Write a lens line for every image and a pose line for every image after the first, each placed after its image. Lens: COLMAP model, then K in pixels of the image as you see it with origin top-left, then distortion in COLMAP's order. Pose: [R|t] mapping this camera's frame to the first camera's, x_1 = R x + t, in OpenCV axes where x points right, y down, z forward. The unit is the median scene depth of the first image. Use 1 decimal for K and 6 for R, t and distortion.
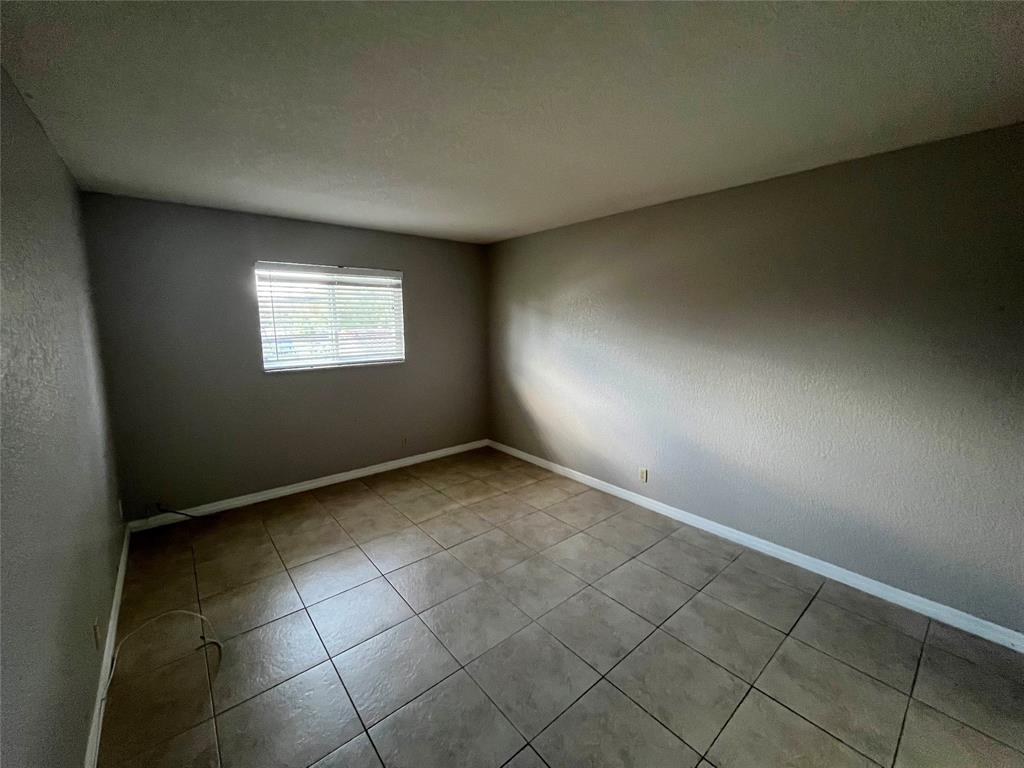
lens RADIAL K [[413.8, 0, 513.8], [0, 413.8, 378.7], [0, 0, 1]] dist [-0.002707, -0.000322]
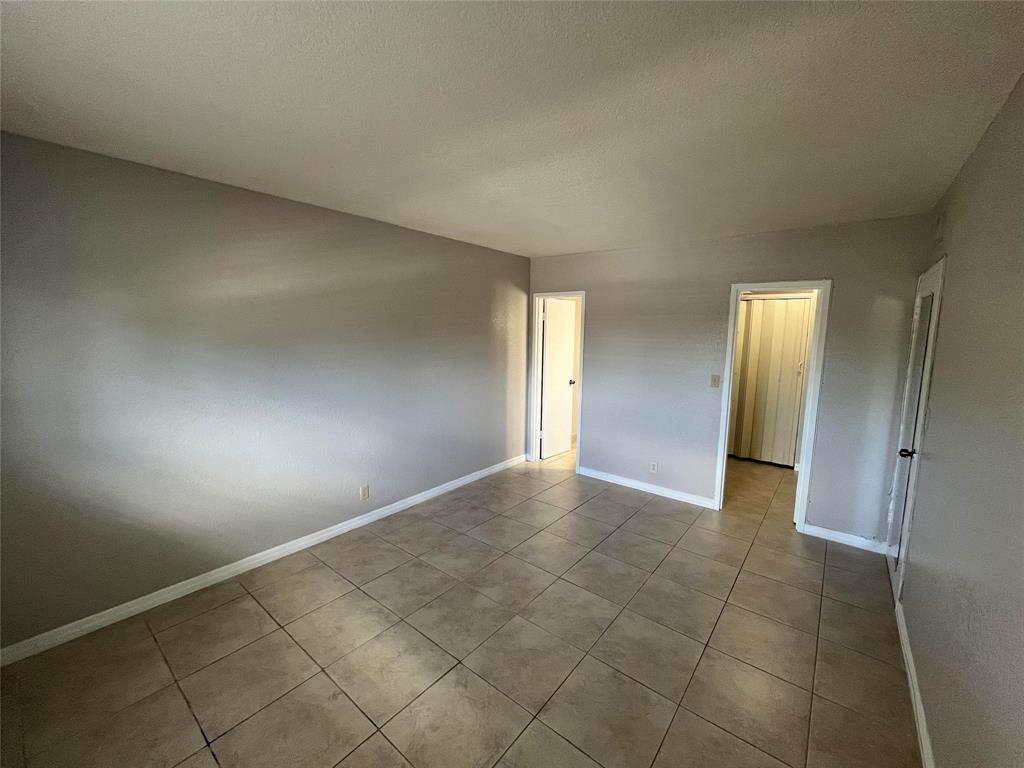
lens RADIAL K [[410.8, 0, 514.1], [0, 410.8, 383.6], [0, 0, 1]] dist [-0.002998, -0.000212]
pose [[-0.196947, -0.130600, 0.971677, -0.789333], [0.124761, 0.979692, 0.156965, -0.148863], [-0.972444, 0.152141, -0.176654, 0.947752]]
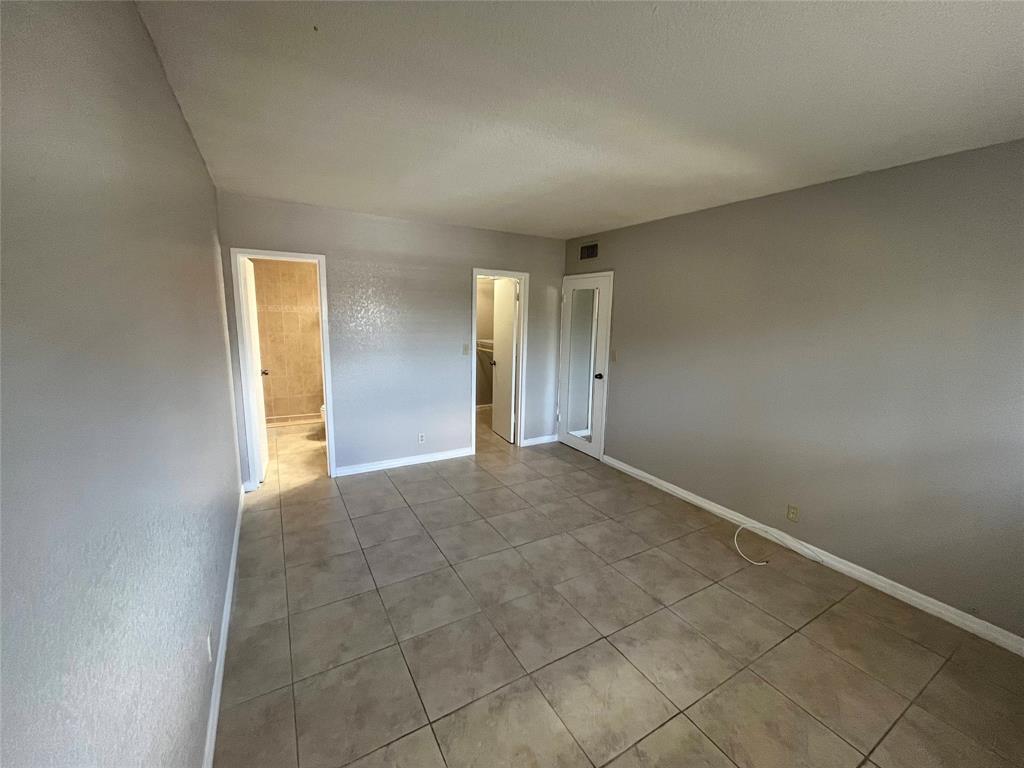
lens RADIAL K [[413.8, 0, 513.8], [0, 413.8, 378.7], [0, 0, 1]] dist [-0.002707, -0.000322]
pose [[-0.985652, -0.050284, 0.161126, -0.099764], [-0.000386, 0.955263, 0.295756, -0.226113], [-0.168790, 0.291450, -0.941577, 1.550377]]
